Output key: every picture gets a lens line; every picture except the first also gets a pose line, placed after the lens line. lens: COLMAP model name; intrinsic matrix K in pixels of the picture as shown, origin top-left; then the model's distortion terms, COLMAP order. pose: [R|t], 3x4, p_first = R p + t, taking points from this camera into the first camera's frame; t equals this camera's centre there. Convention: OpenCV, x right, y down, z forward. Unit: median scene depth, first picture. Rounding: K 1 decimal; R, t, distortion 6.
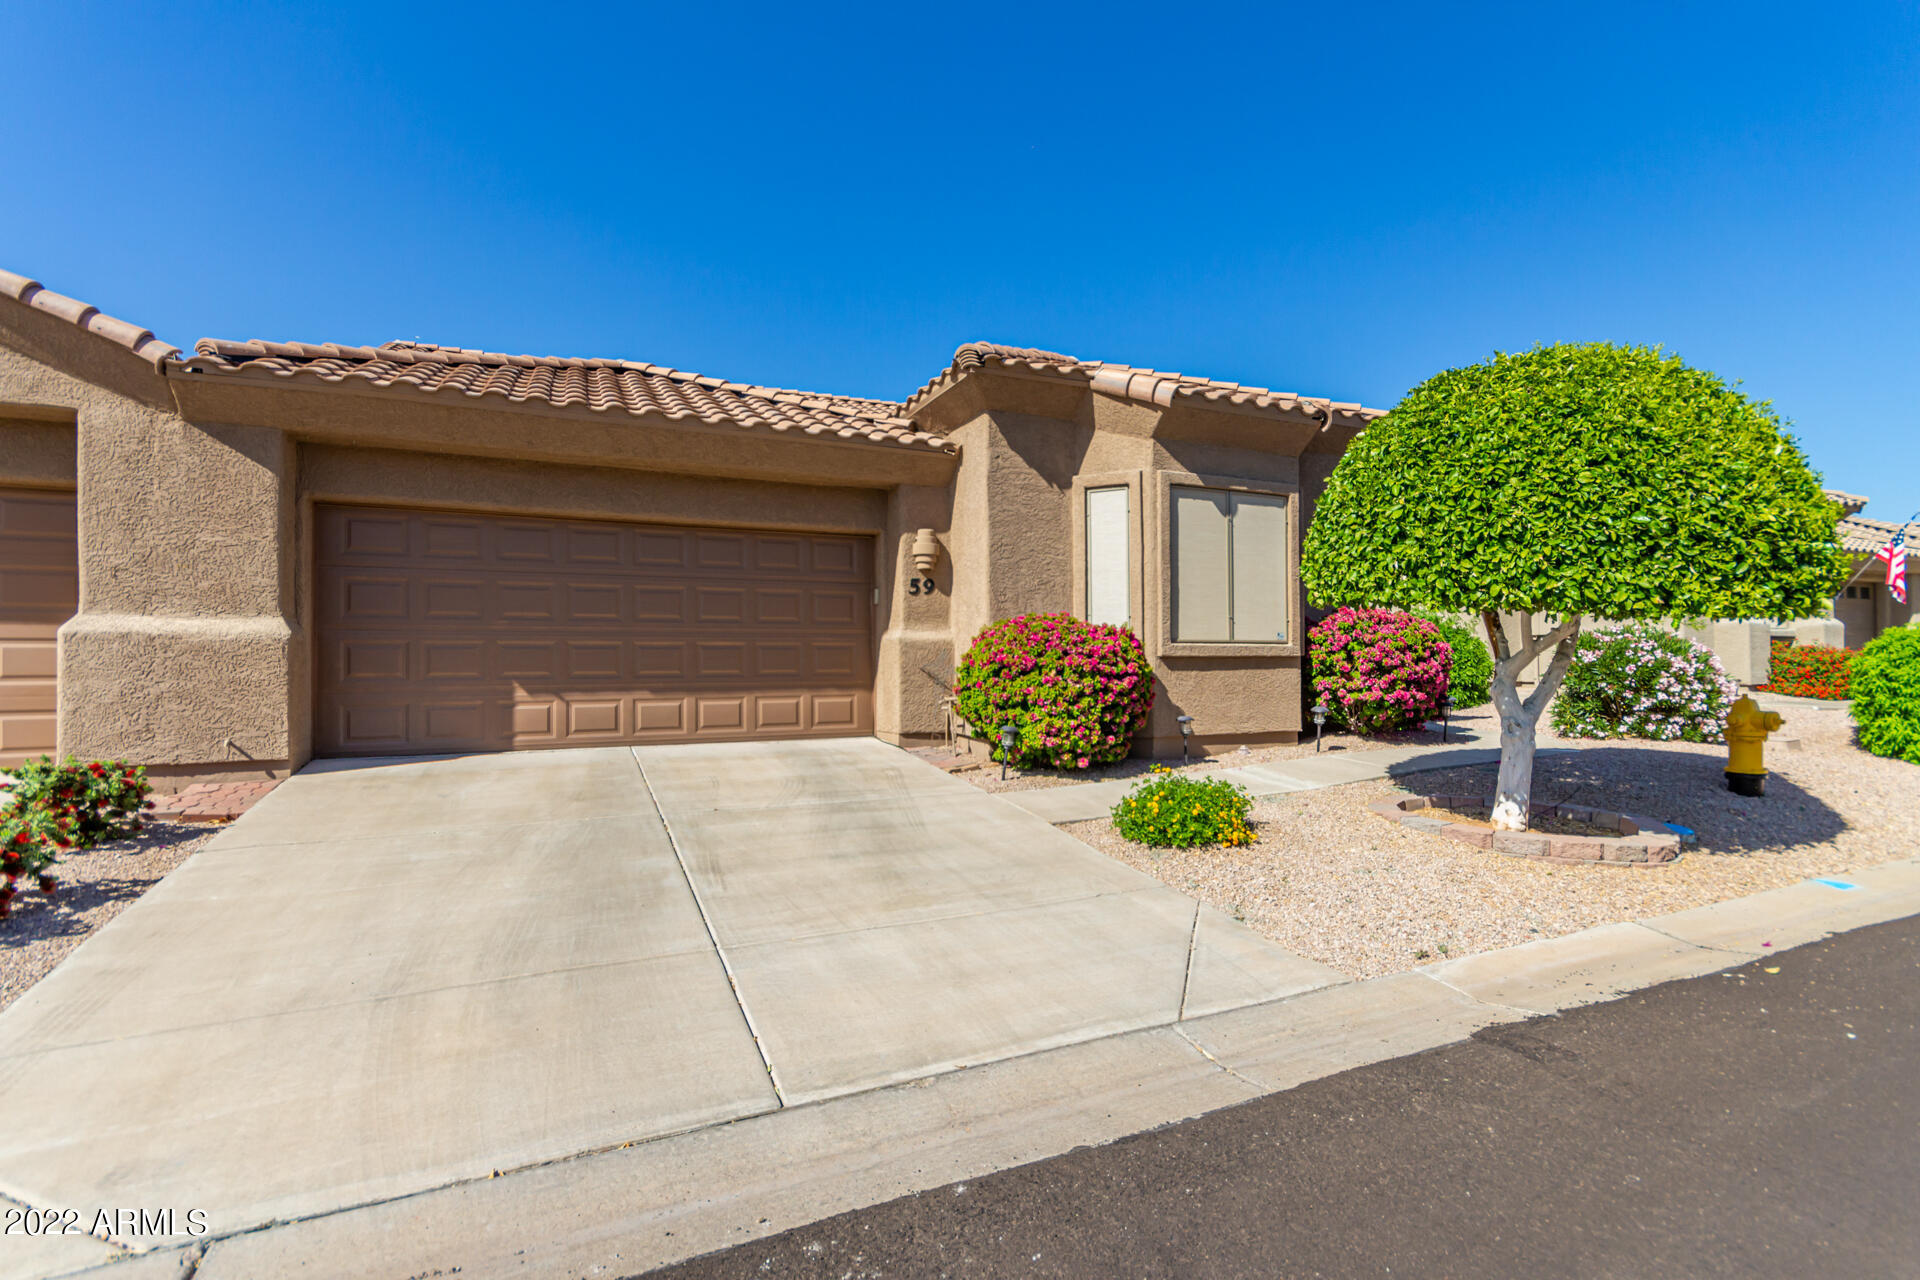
lens RADIAL K [[902.2, 0, 971.1], [0, 902.2, 636.9], [0, 0, 1]] dist [0.005512, 0.000455]
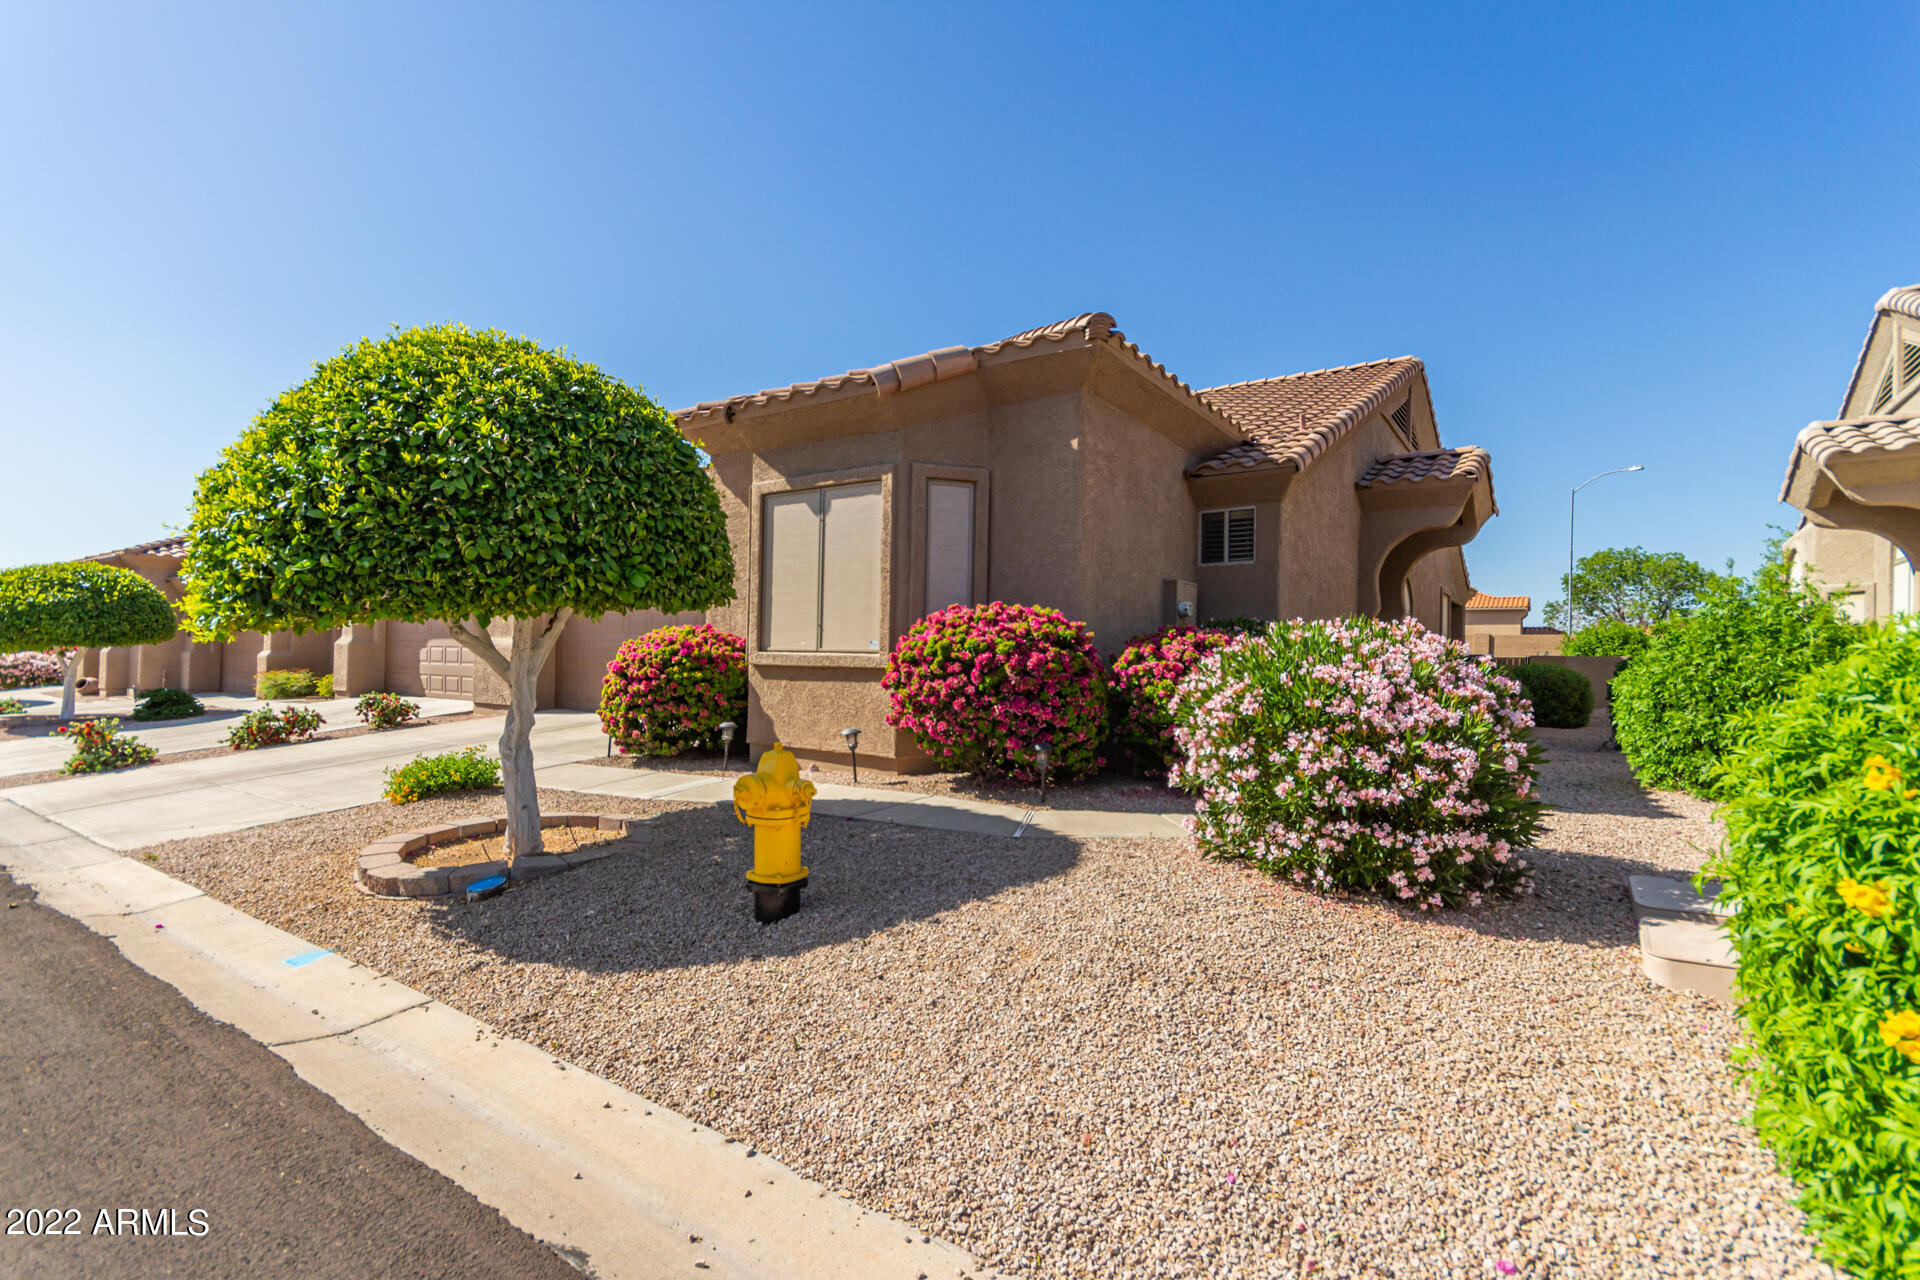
lens RADIAL K [[902.2, 0, 1015.5], [0, 902.2, 639.5], [0, 0, 1]] dist [0.005512, 0.000455]
pose [[0.509494, -0.006025, -0.860453, 1.398771], [0.002561, 0.999982, -0.005485, -0.000049], [0.860470, 0.000591, 0.509500, 0.824957]]
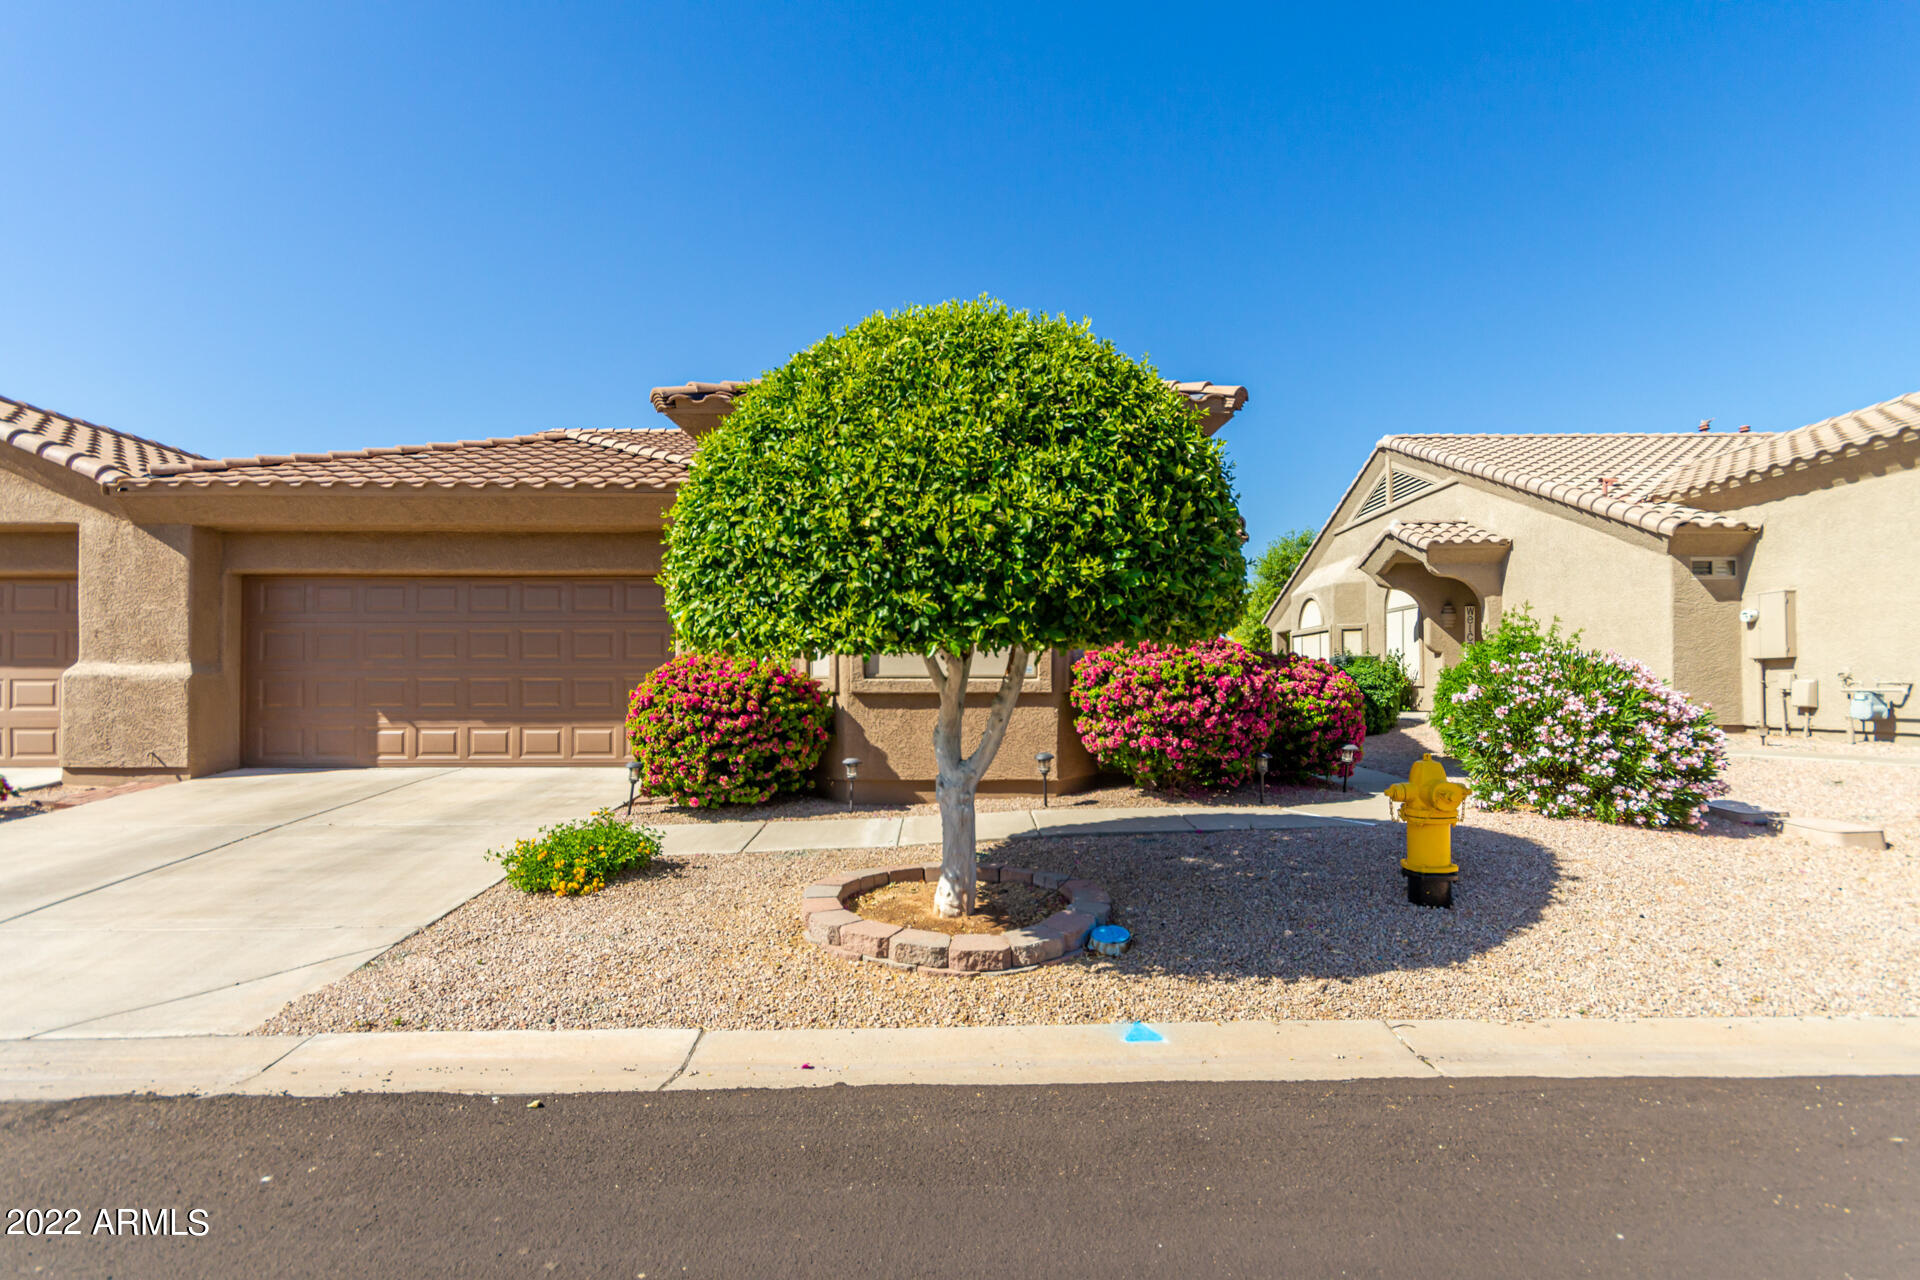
lens RADIAL K [[902.2, 0, 971.6], [0, 902.2, 656.4], [0, 0, 1]] dist [0.005512, 0.000455]
pose [[0.907746, -0.012336, -0.419338, 0.798559], [0.009737, 0.999918, -0.008339, -0.007598], [0.419406, 0.003487, 0.907792, 0.234097]]
